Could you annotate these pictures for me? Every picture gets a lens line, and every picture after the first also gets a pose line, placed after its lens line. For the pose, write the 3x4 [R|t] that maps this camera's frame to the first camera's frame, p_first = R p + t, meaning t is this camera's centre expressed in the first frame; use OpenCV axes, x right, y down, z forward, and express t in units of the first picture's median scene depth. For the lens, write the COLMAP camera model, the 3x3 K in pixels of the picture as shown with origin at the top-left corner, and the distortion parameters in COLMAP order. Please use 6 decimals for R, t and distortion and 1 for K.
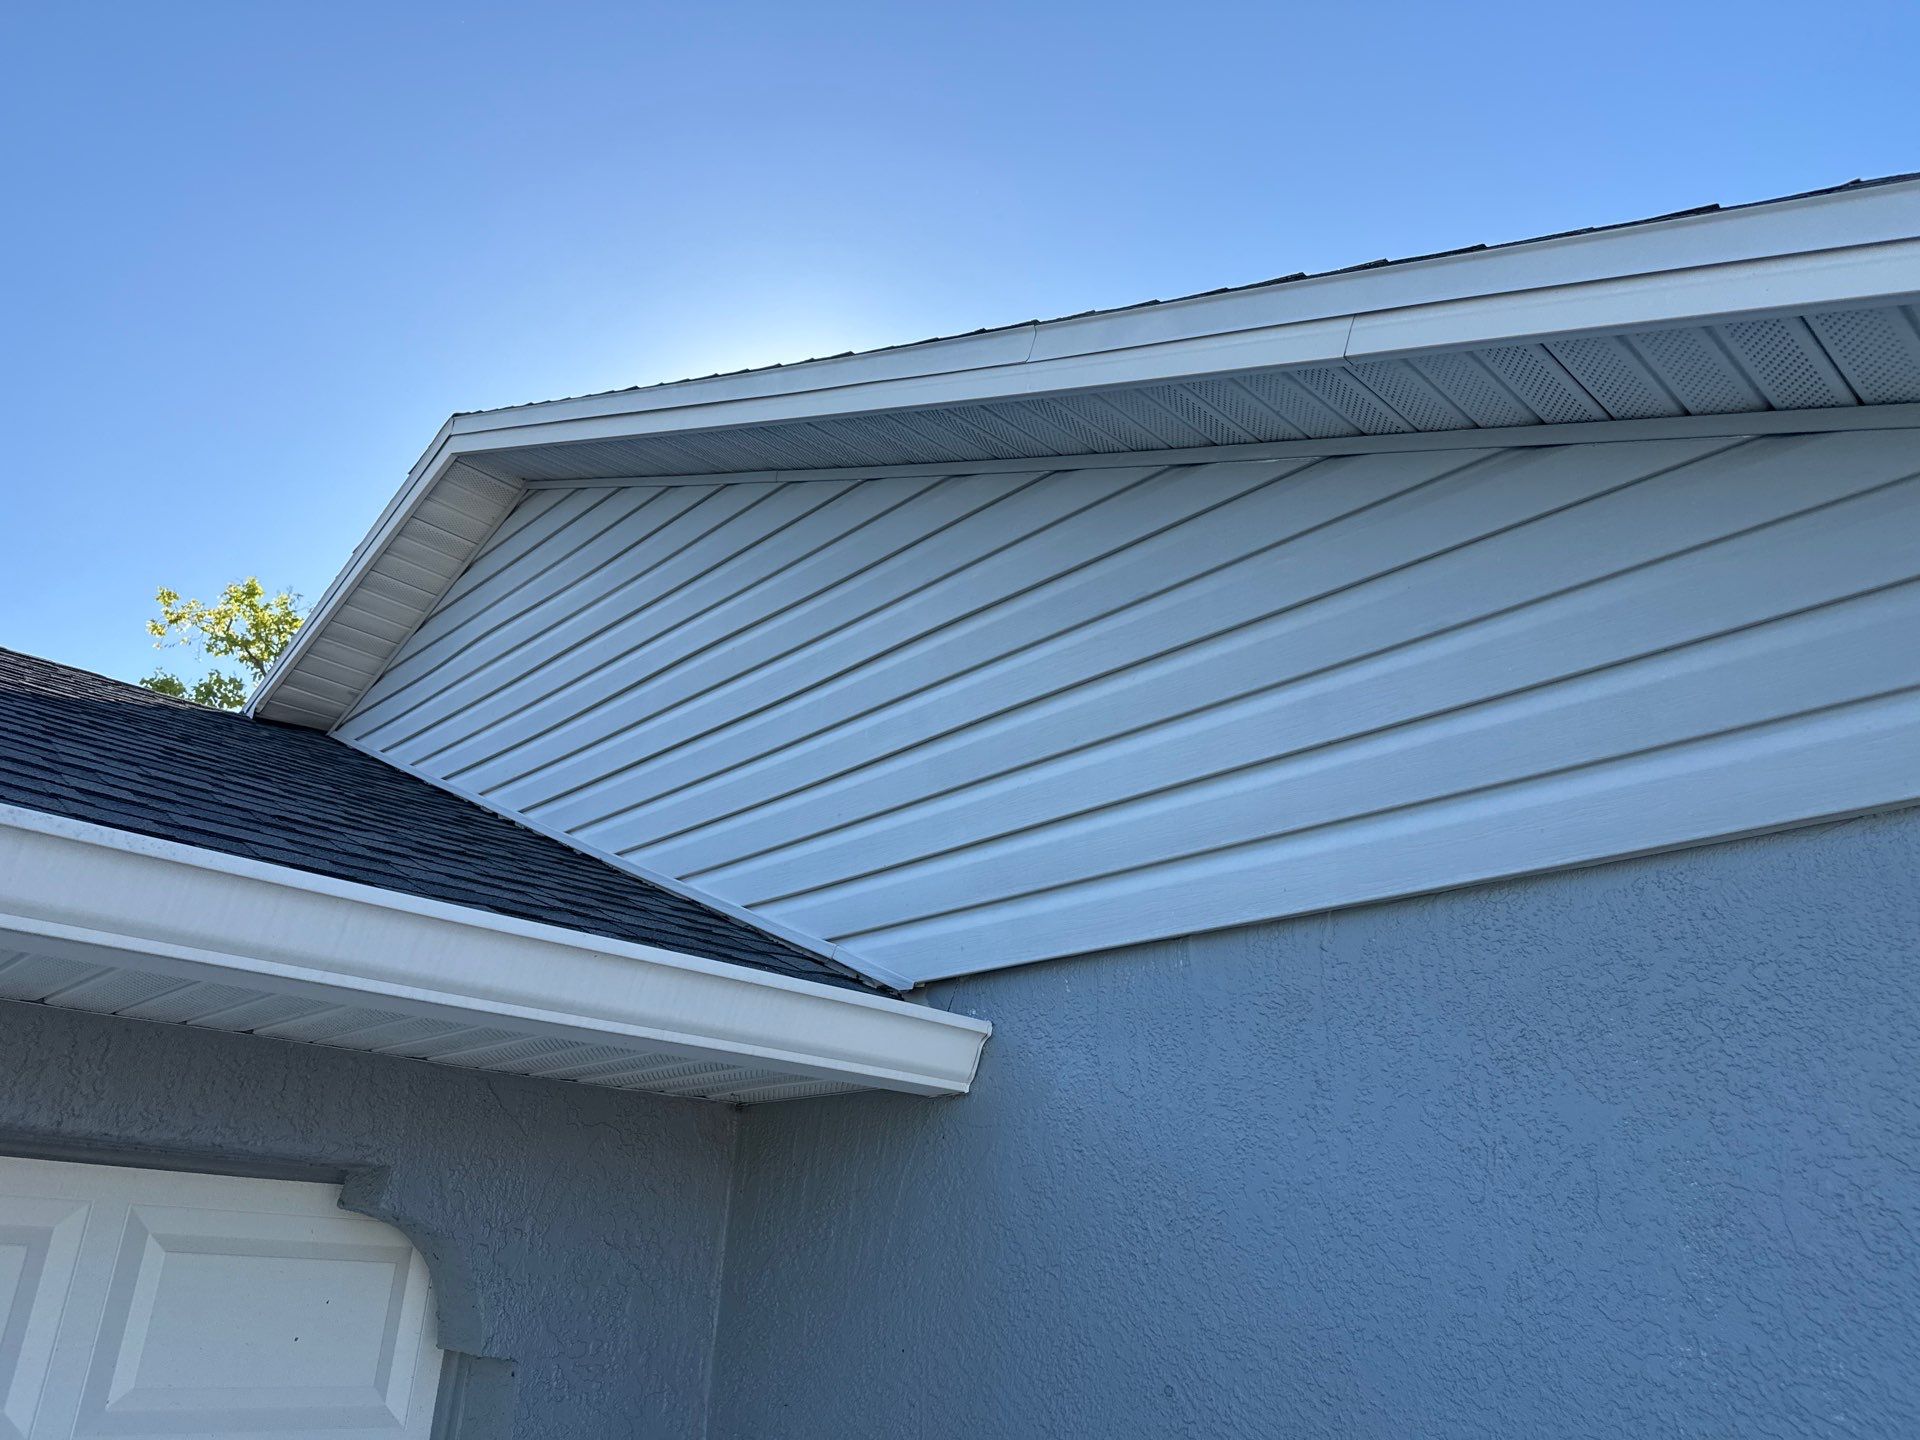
lens RADIAL K [[1365.4, 0, 961.2], [0, 1365.4, 724.4], [0, 0, 1]] dist [0.020410, -0.025452]
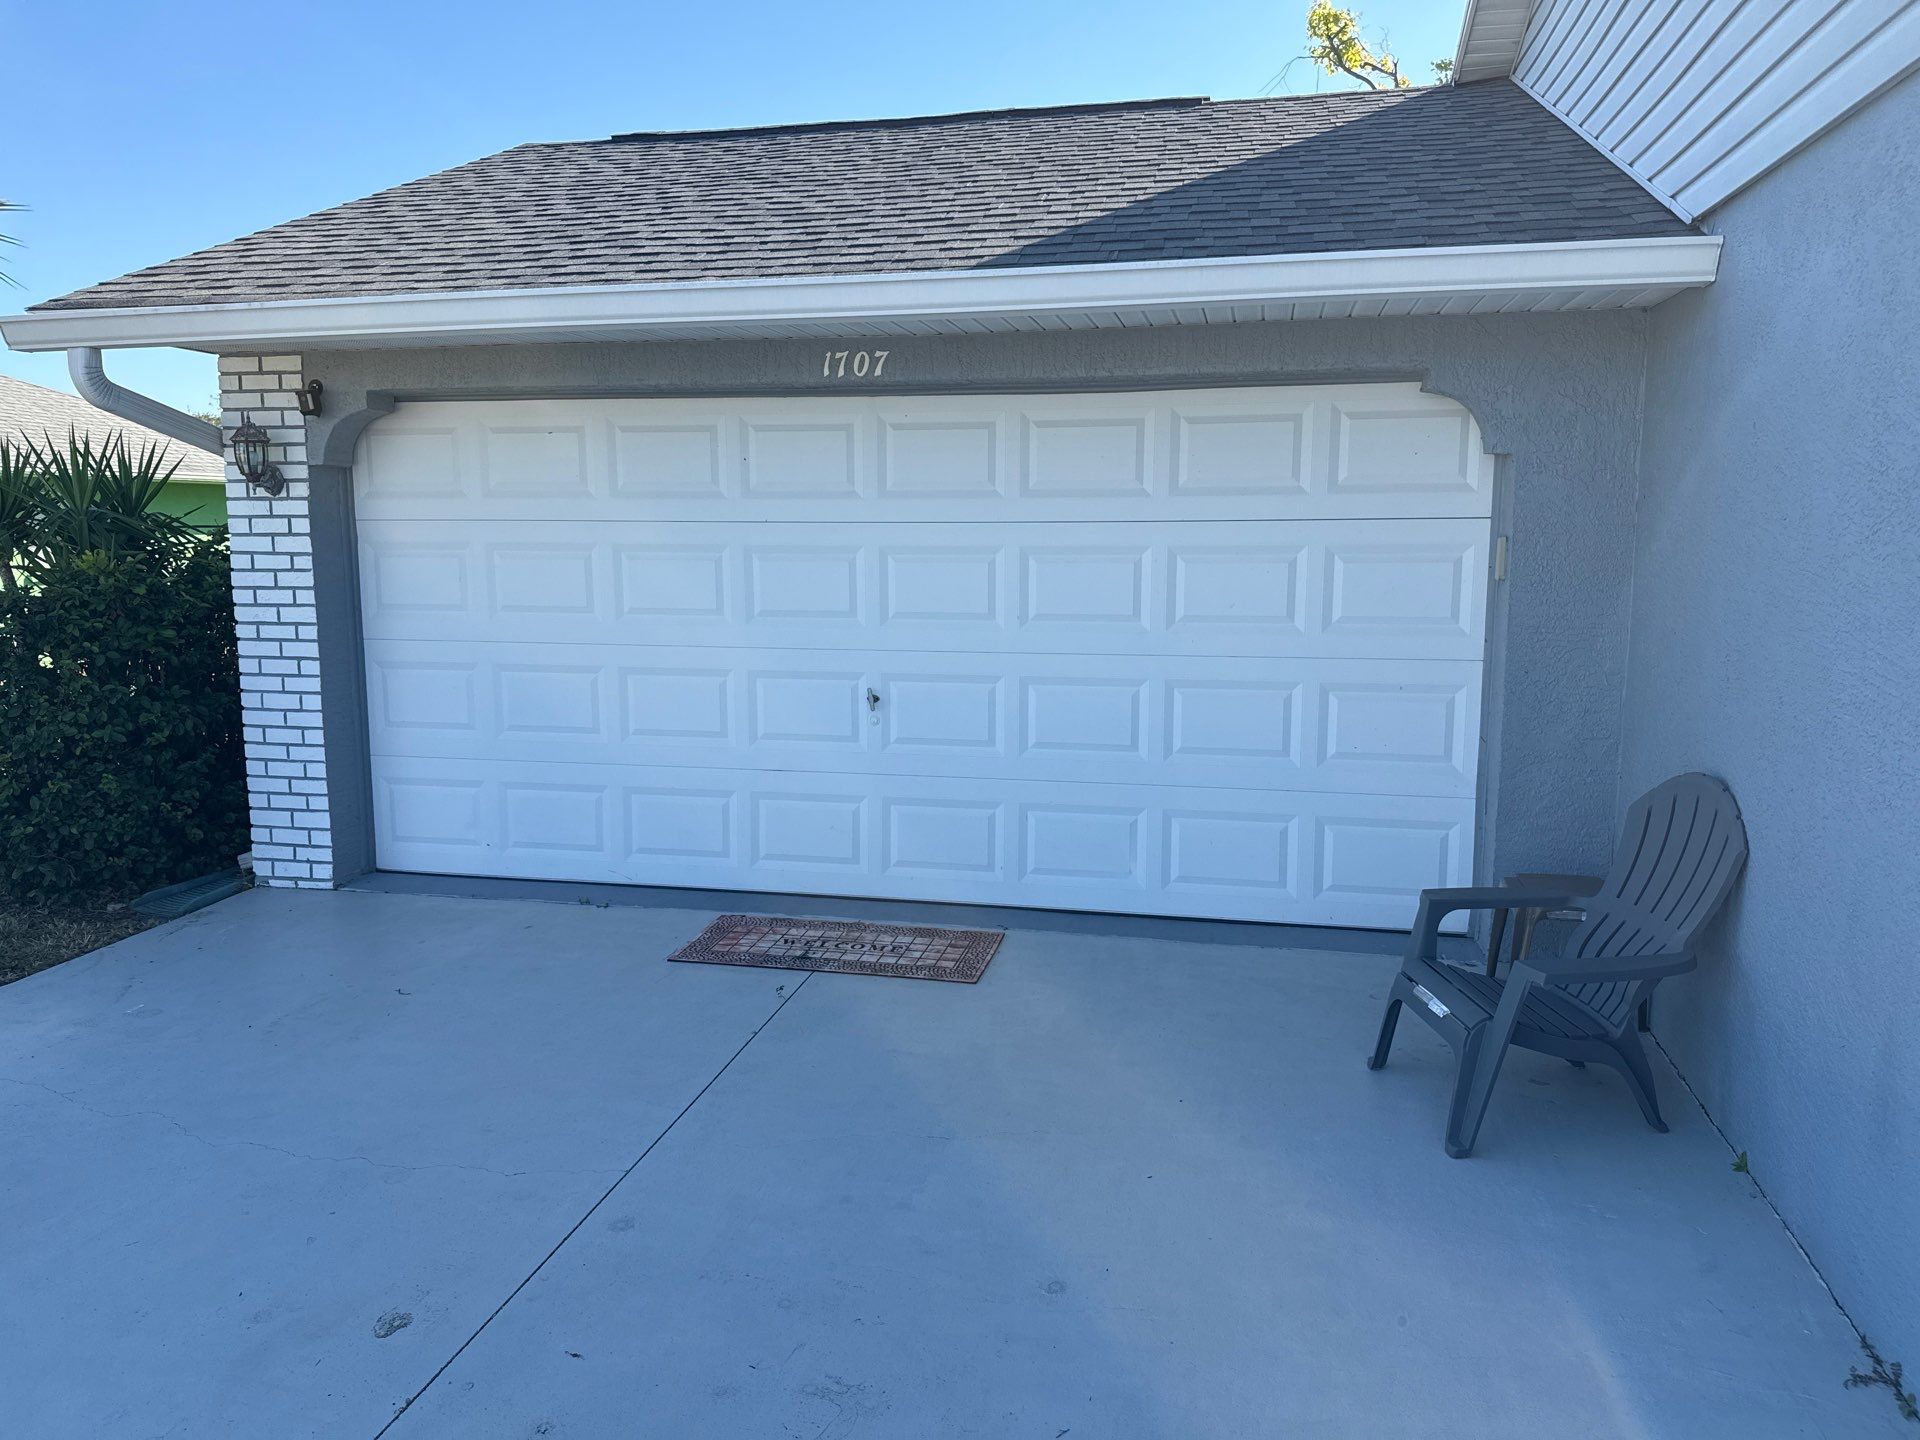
lens RADIAL K [[1369.3, 0, 953.7], [0, 1369.3, 717.9], [0, 0, 1]] dist [0.014527, -0.017030]
pose [[0.550948, 0.080321, -0.830665, 0.870538], [0.340364, 0.887185, 0.311536, -0.088647], [0.761977, -0.454369, 0.461455, -0.674690]]
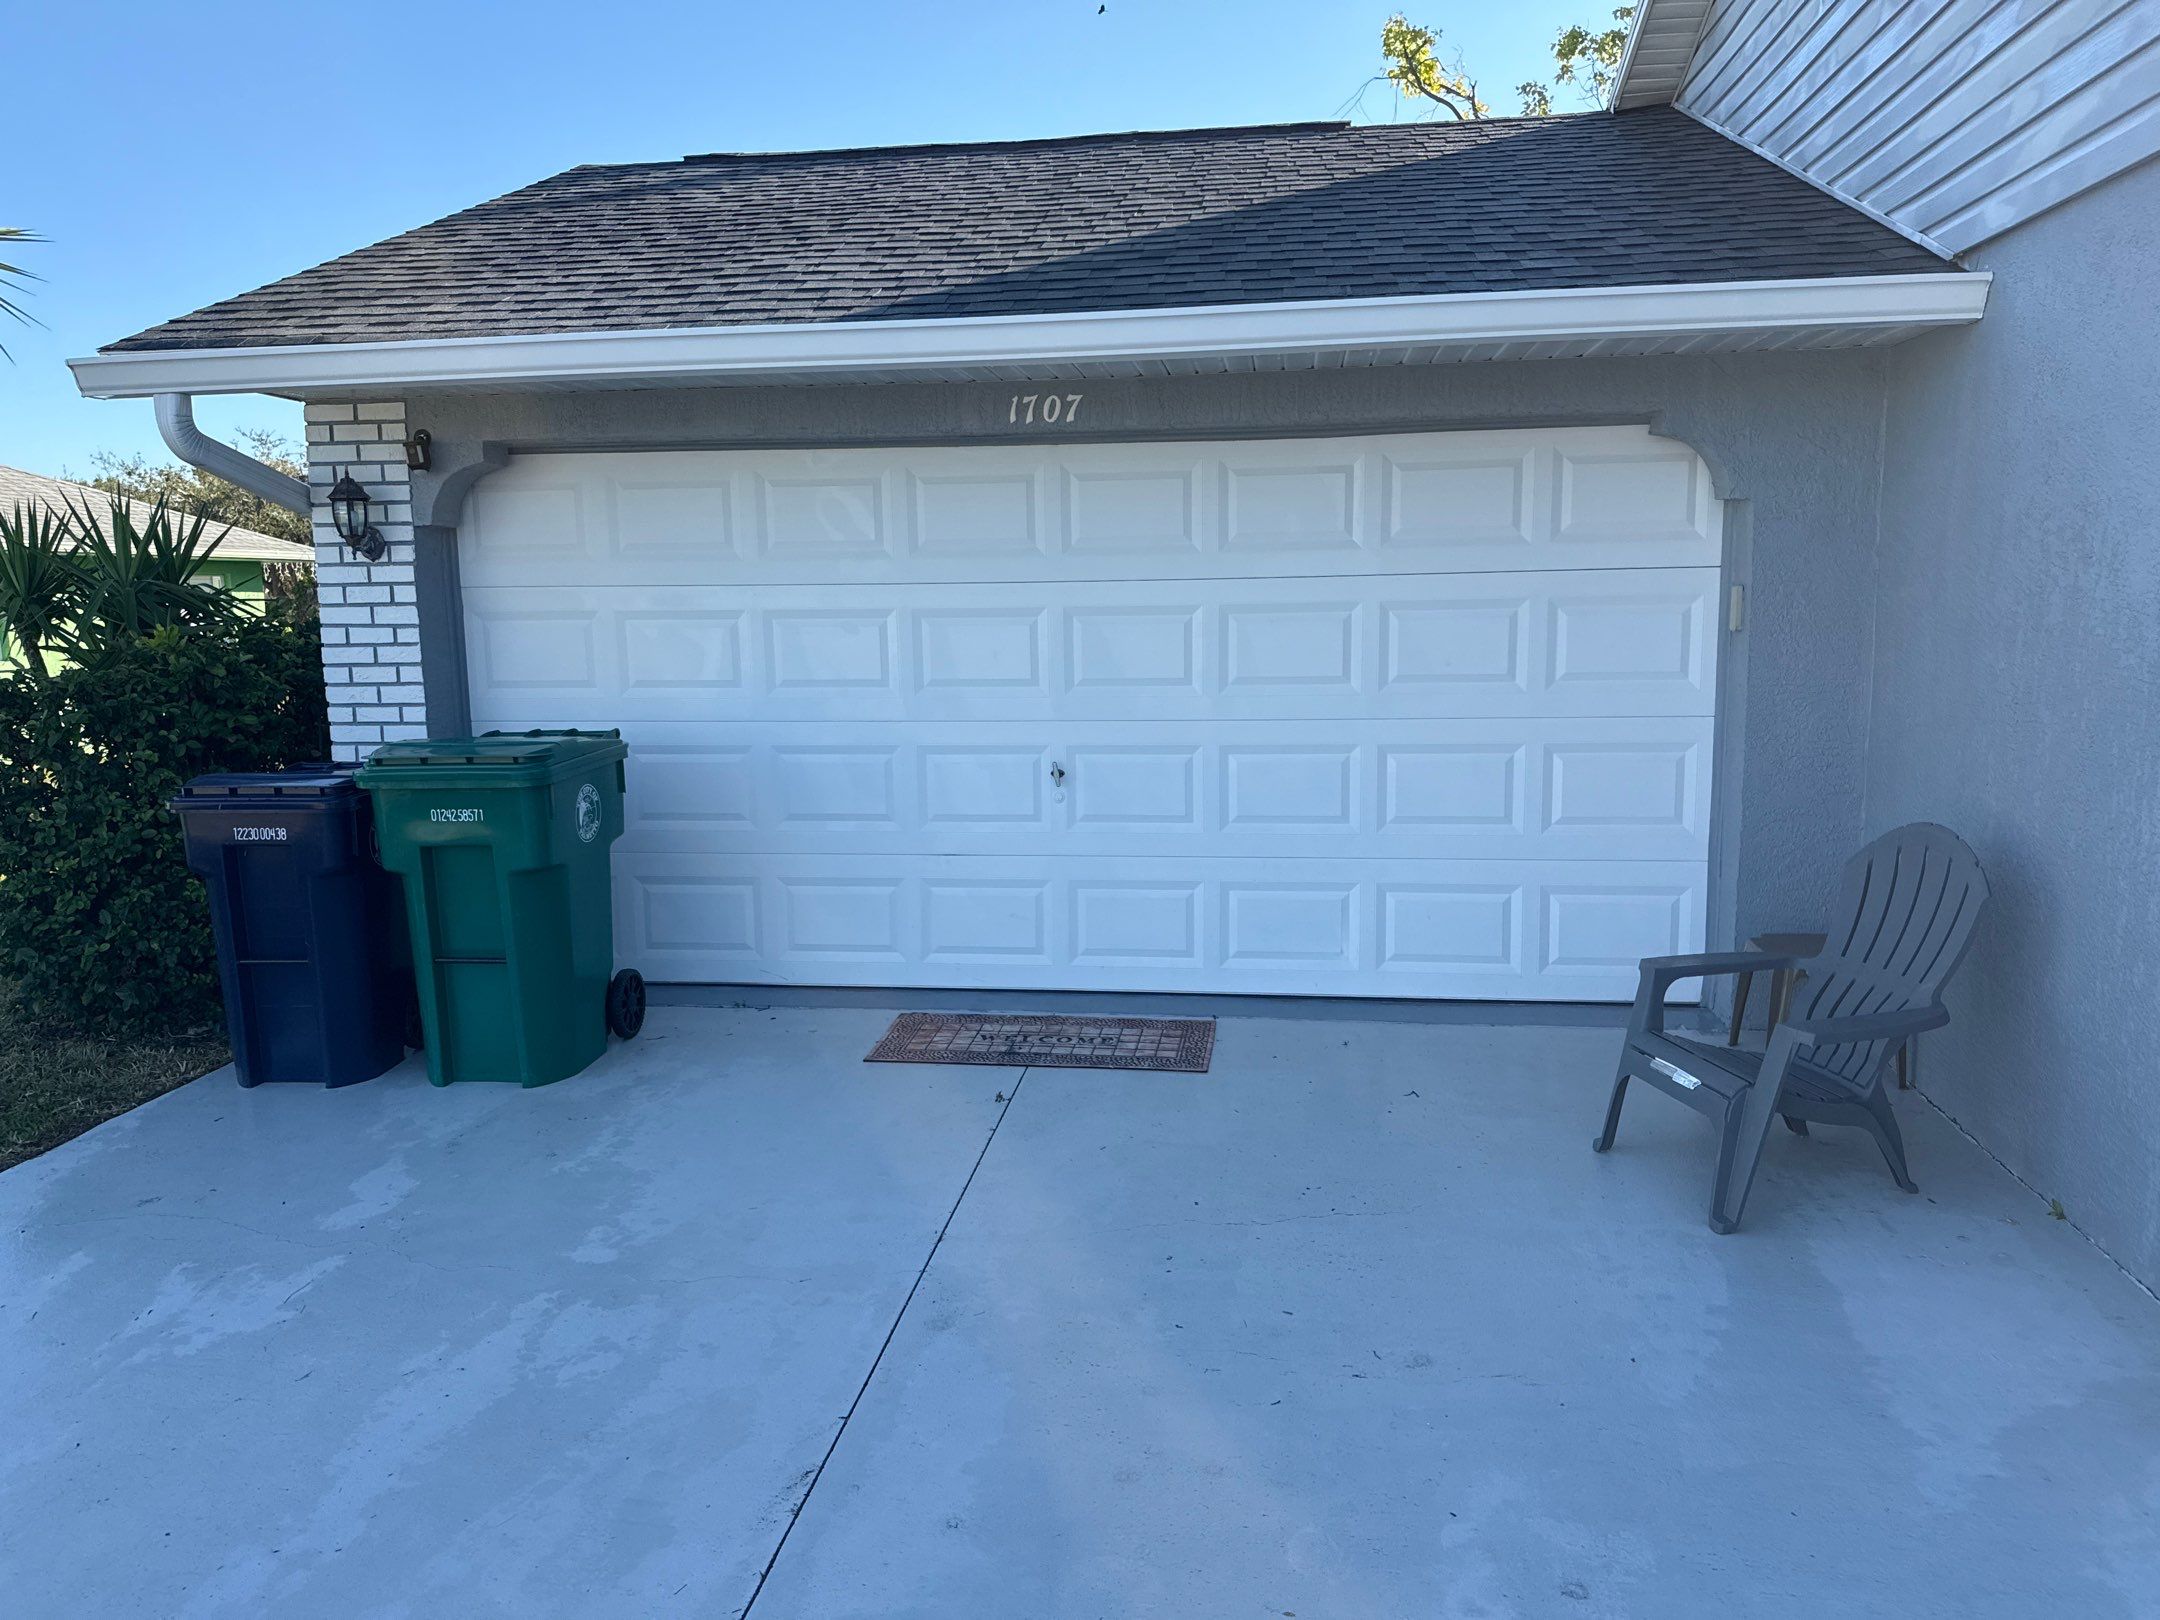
lens RADIAL K [[1536.1, 0, 1081.3], [0, 1536.1, 814.9], [0, 0, 1]] dist [0.020410, -0.025452]
pose [[0.619378, 0.066129, -0.782303, 0.770160], [0.336010, 0.878245, 0.340270, -0.185108], [0.709555, -0.473617, 0.521745, -0.942783]]
